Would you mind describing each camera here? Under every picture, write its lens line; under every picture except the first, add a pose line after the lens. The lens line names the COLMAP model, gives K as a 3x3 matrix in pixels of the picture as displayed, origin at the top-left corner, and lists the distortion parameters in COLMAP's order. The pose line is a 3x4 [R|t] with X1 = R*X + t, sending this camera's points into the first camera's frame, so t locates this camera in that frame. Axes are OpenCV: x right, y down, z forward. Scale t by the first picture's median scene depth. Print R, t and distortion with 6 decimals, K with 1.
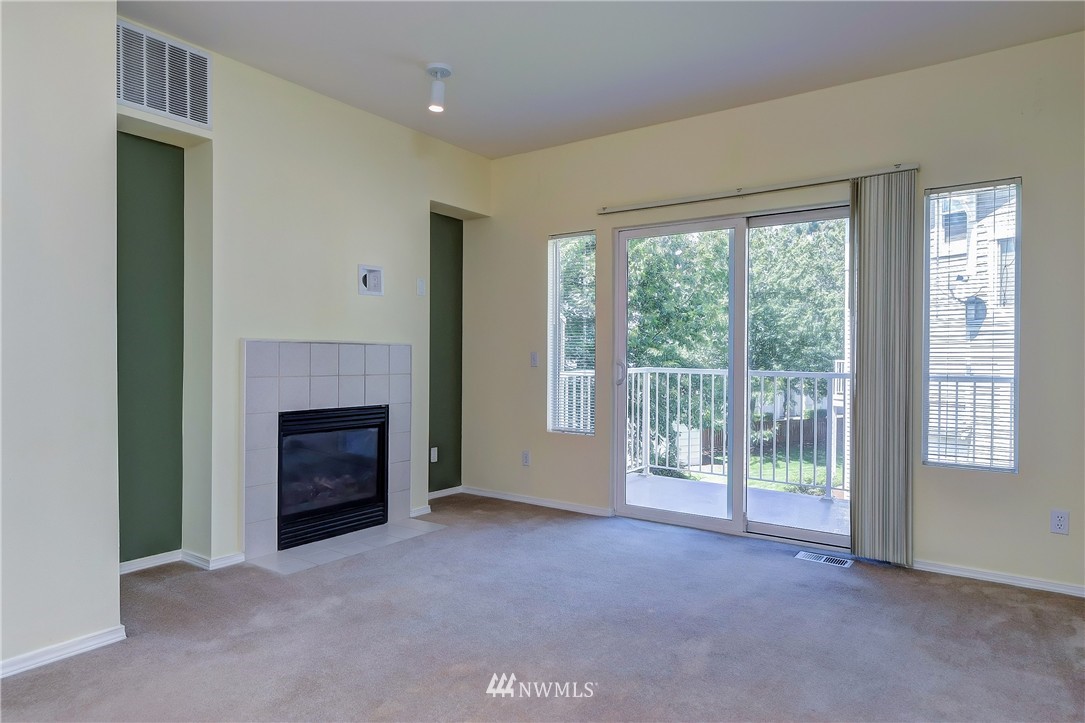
lens RADIAL K [[652.8, 0, 540.4], [0, 652.8, 357.7], [0, 0, 1]] dist [0.002072, 0.001720]
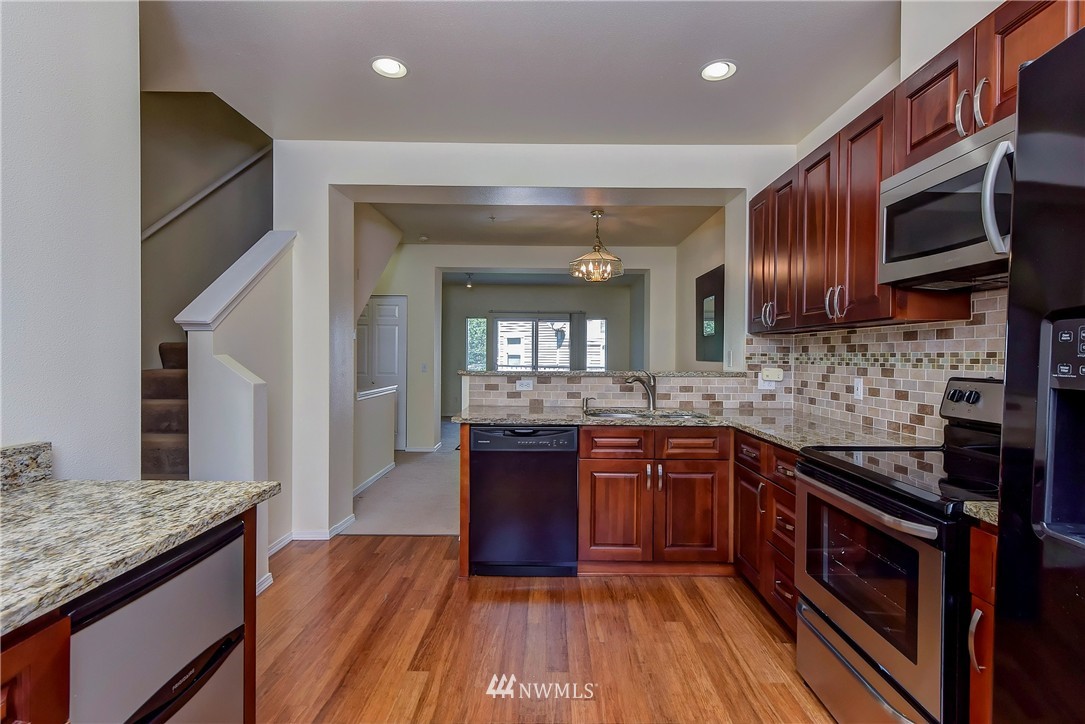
lens RADIAL K [[497.8, 0, 541.3], [0, 497.8, 361.4], [0, 0, 1]] dist [-0.001715, -0.000092]
pose [[0.825432, -0.009377, 0.564424, -0.968274], [0.001287, 0.999891, 0.014729, -0.033980], [-0.564500, -0.011431, 0.825354, -0.949799]]
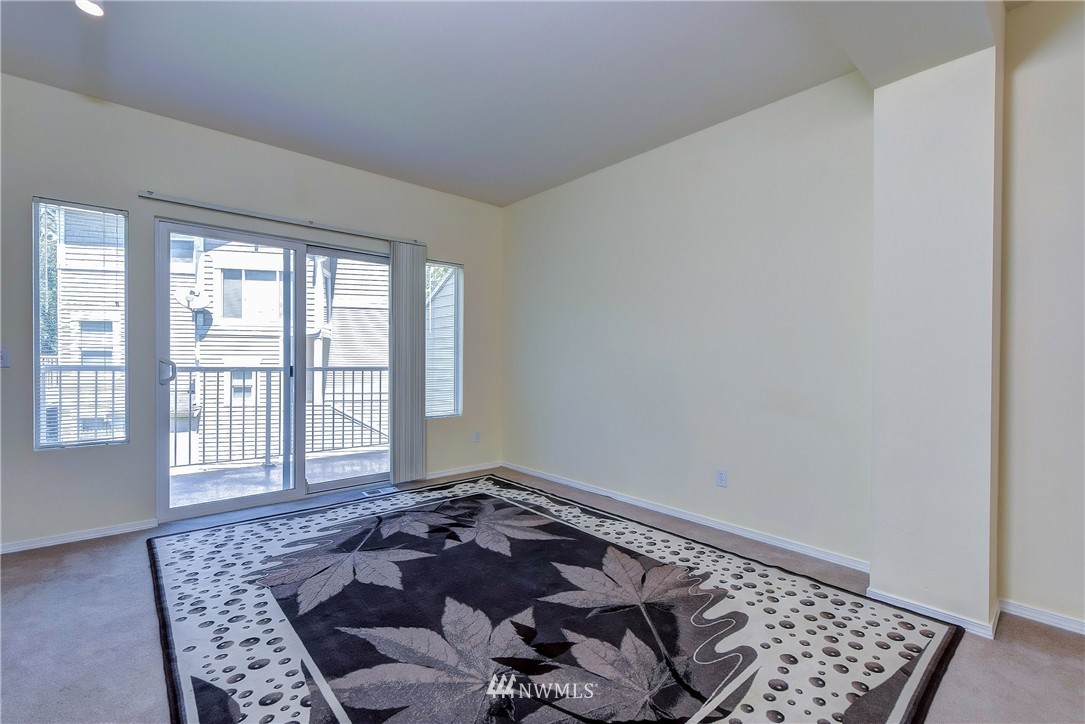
lens RADIAL K [[483.0, 0, 548.8], [0, 483.0, 363.6], [0, 0, 1]] dist [-0.001948, -0.000977]
pose [[0.228541, -0.015726, 0.973407, -0.434230], [-0.004773, 0.999839, 0.017274, -0.004034], [-0.973523, -0.008594, 0.228429, 0.300416]]
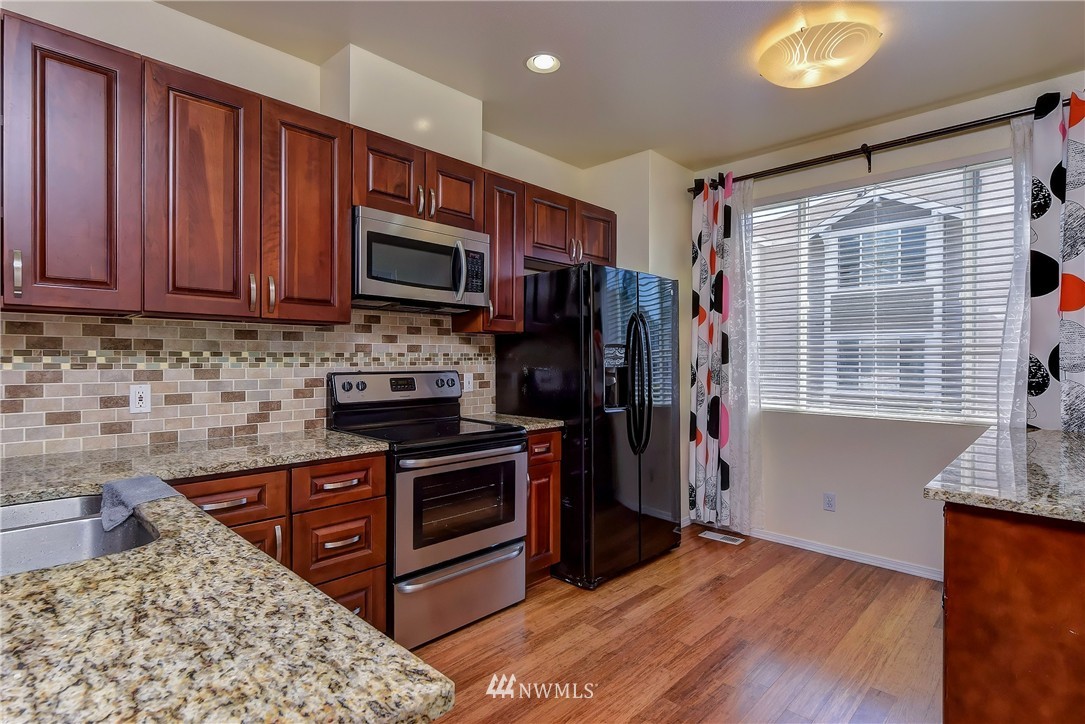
lens RADIAL K [[541.4, 0, 541.5], [0, 541.4, 360.5], [0, 0, 1]] dist [-0.000371, 0.000216]
pose [[-0.986131, -0.011138, 0.165595, -0.783254], [-0.009945, 0.999918, 0.008033, -0.033648], [-0.165671, 0.006275, -0.986161, -0.356340]]
